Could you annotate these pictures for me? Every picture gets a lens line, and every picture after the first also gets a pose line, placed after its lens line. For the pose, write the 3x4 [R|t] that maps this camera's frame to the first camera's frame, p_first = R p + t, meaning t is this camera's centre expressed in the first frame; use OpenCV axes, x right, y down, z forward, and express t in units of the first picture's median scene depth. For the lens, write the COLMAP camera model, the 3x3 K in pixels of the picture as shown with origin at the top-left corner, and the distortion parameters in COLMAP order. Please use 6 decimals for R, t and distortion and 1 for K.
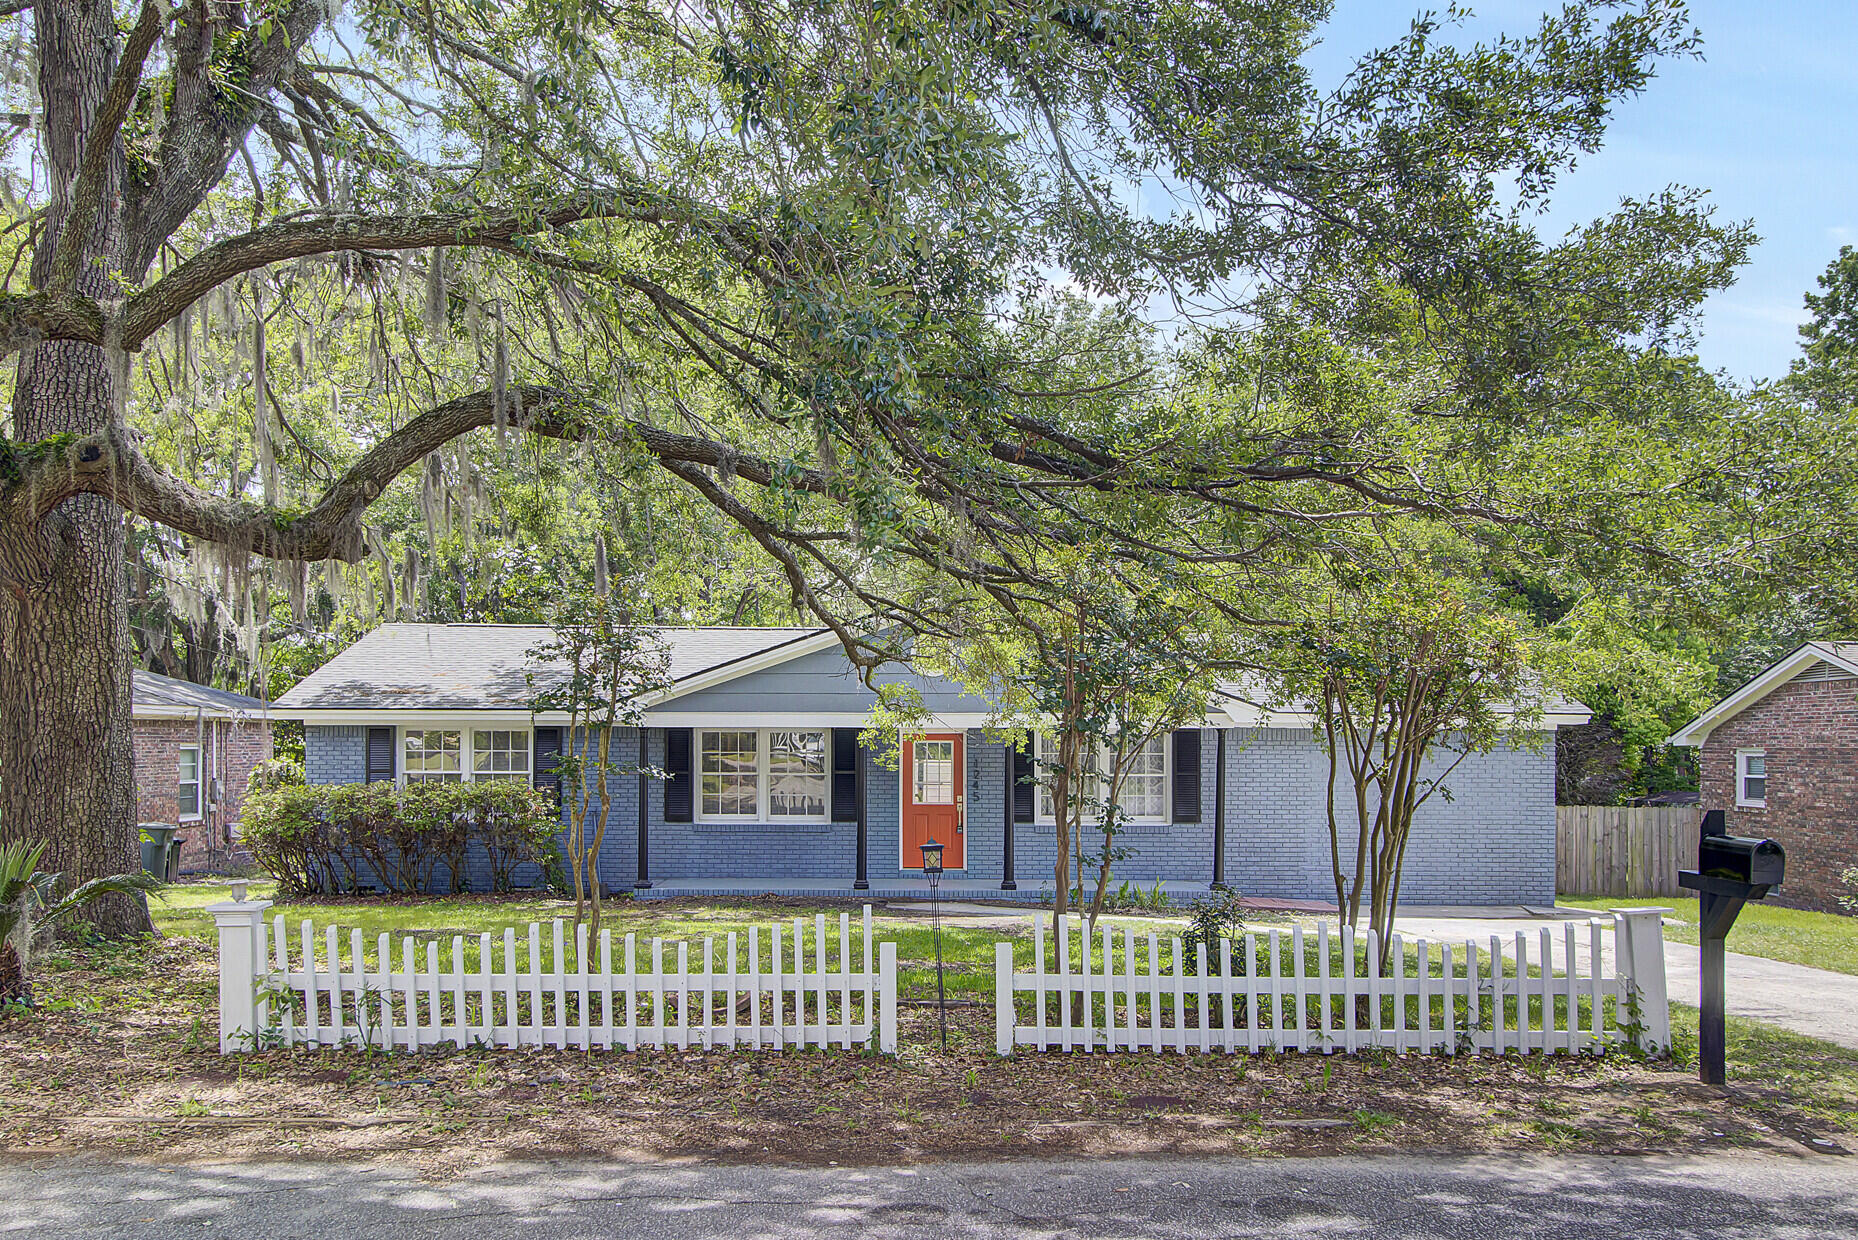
lens RADIAL K [[1588.9, 0, 929.2], [0, 1588.9, 620.3], [0, 0, 1]] dist [-0.011122, -0.001111]
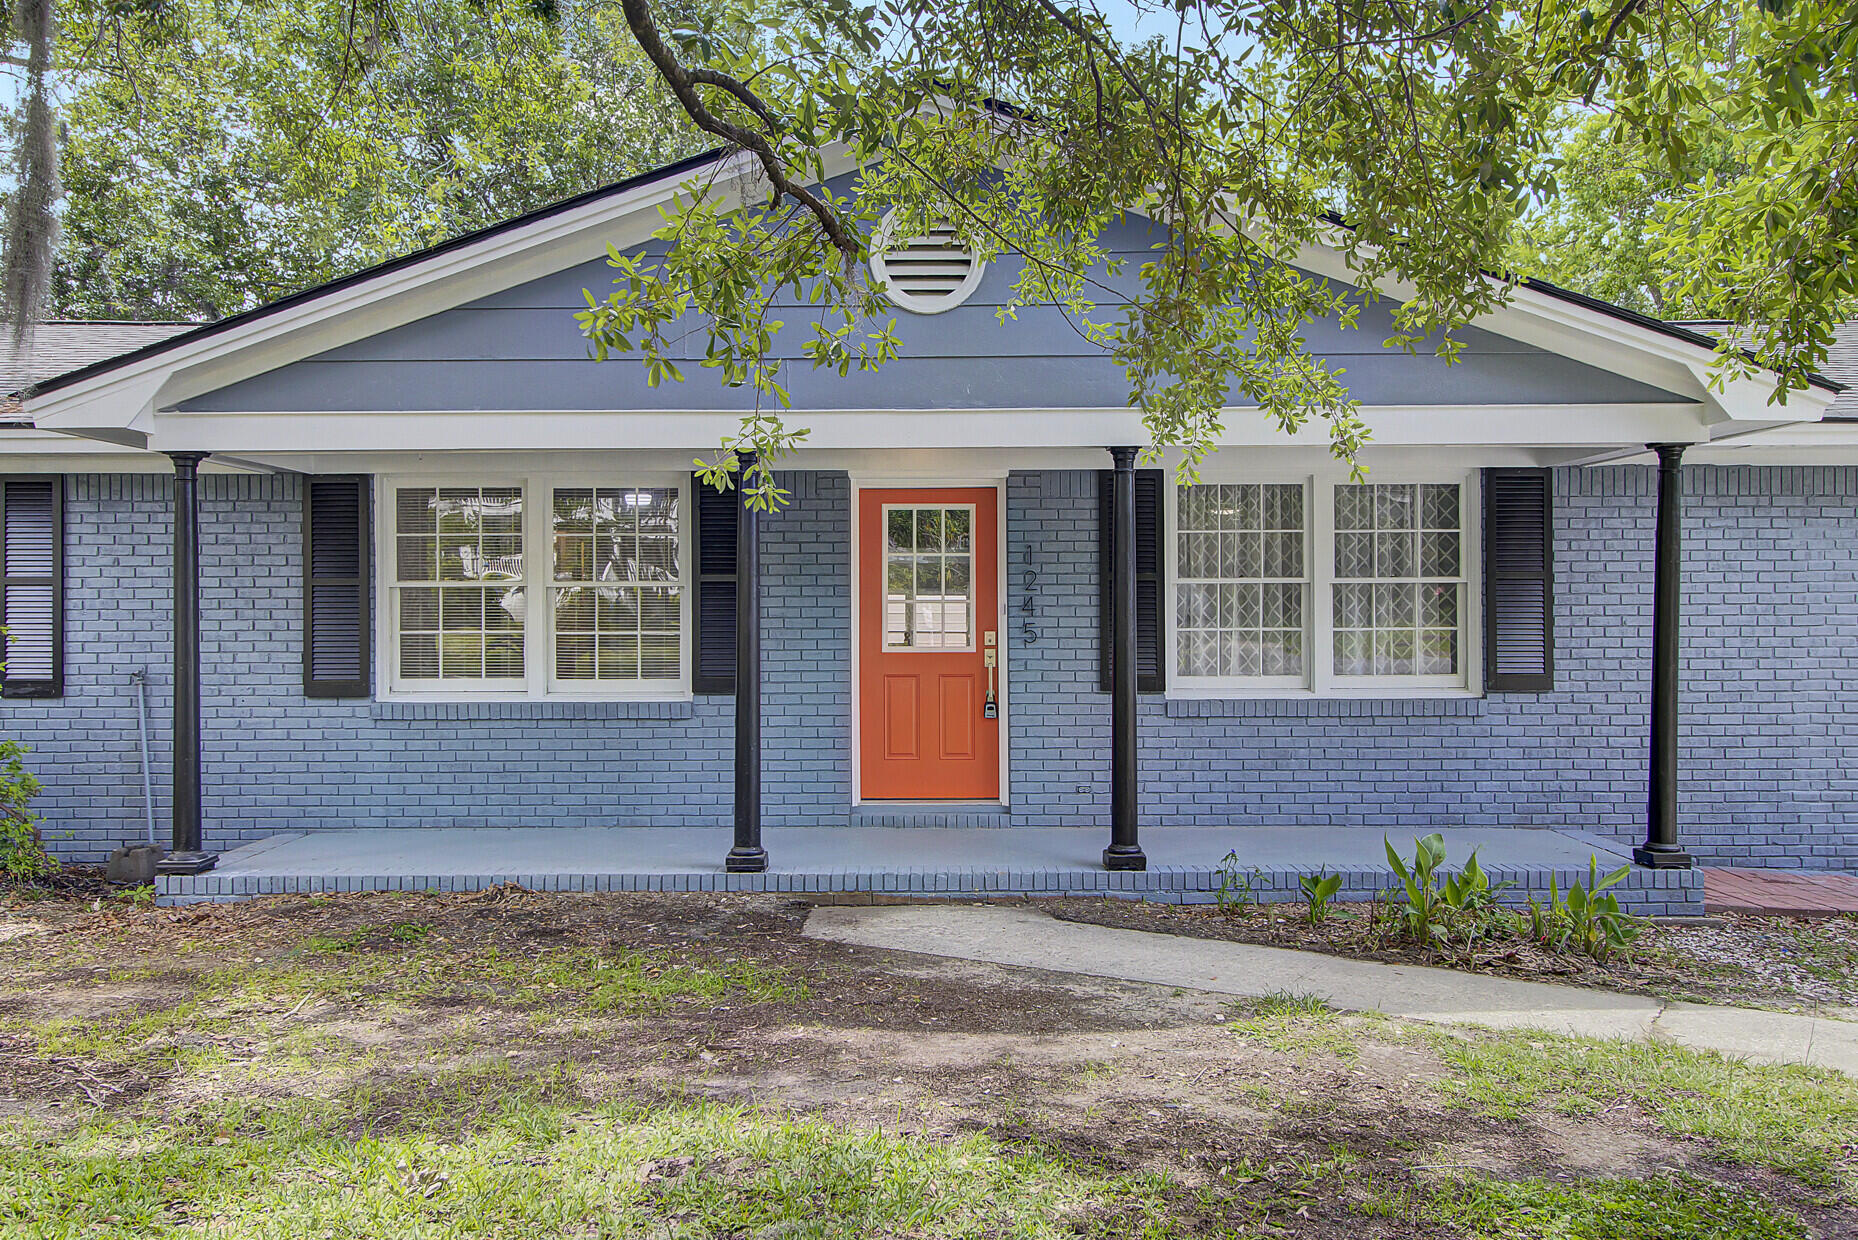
lens RADIAL K [[1466.3, 0, 928.4], [0, 1466.3, 616.5], [0, 0, 1]] dist [-0.002240, -0.000248]
pose [[0.999949, -0.010043, -0.000470, 0.002279], [0.010044, 0.995814, 0.090849, 0.070388], [-0.000445, -0.090849, 0.995865, 0.605753]]
